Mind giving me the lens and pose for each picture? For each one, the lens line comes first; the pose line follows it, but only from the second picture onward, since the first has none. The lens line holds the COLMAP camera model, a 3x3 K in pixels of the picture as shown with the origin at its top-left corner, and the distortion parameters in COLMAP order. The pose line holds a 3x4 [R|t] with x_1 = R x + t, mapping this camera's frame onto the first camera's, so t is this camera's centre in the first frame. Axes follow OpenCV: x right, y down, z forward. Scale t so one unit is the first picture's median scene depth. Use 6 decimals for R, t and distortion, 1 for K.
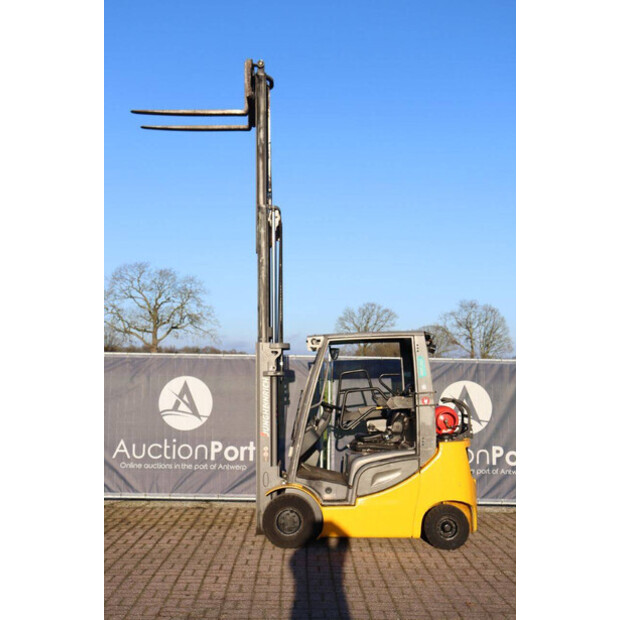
lens RADIAL K [[804.8, 0, 310.0], [0, 804.8, 310.0], [0, 0, 1]] dist [0.025110, 0.120750]
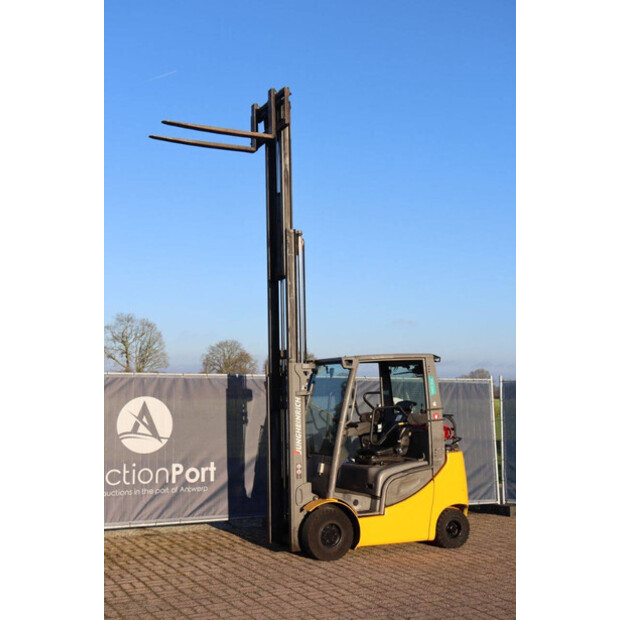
lens RADIAL K [[823.4, 0, 310.0], [0, 823.4, 310.0], [0, 0, 1]] dist [0.022575, 0.066425]
pose [[0.899899, 0.032791, 0.434864, -0.411082], [-0.025646, 0.999423, -0.022290, -0.003576], [-0.435343, 0.008906, 0.900220, 0.035688]]
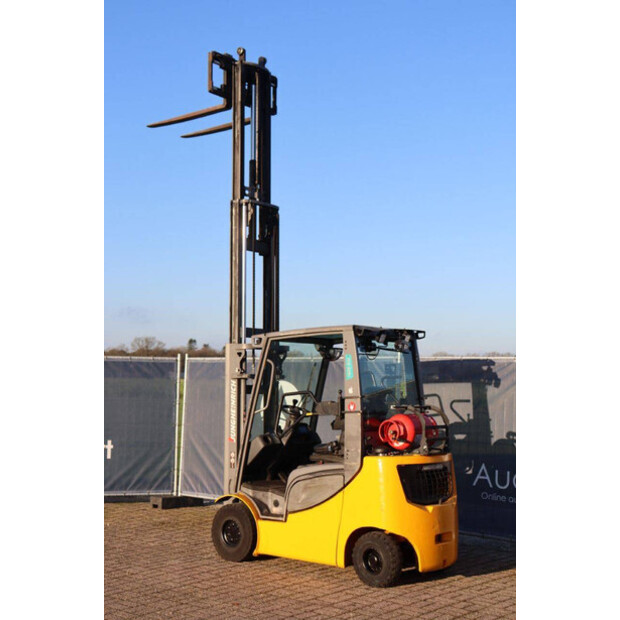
lens RADIAL K [[920.2, 0, 310.0], [0, 920.2, 310.0], [0, 0, 1]] dist [0.131829, 0.091333]
pose [[0.767906, -0.053010, -0.638365, 0.588140], [0.050320, 0.998482, -0.022383, 0.024120], [0.638583, -0.014935, 0.769408, 0.177226]]
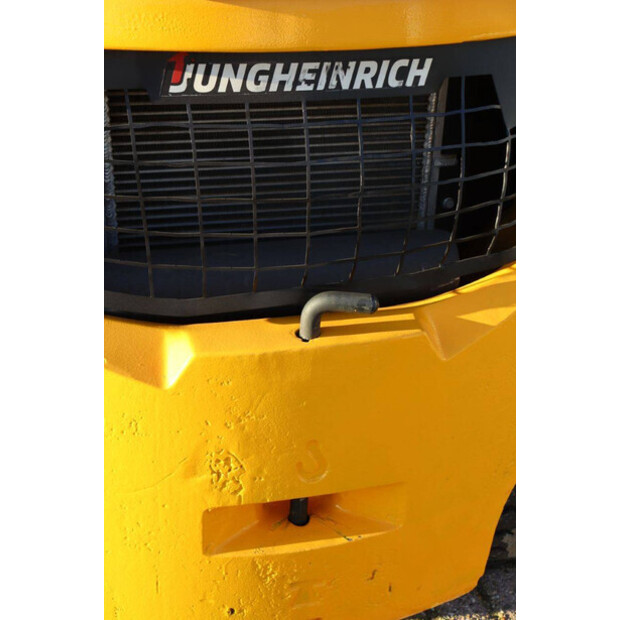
lens RADIAL K [[1035.2, 0, 310.2], [0, 1035.2, 334.9], [0, 0, 1]] dist [0.046204, 0.147432]
pose [[0.235885, 0.460691, -0.855641, 0.278524], [0.053251, 0.873037, 0.484738, 0.112218], [0.970321, -0.159907, 0.181404, 0.818484]]
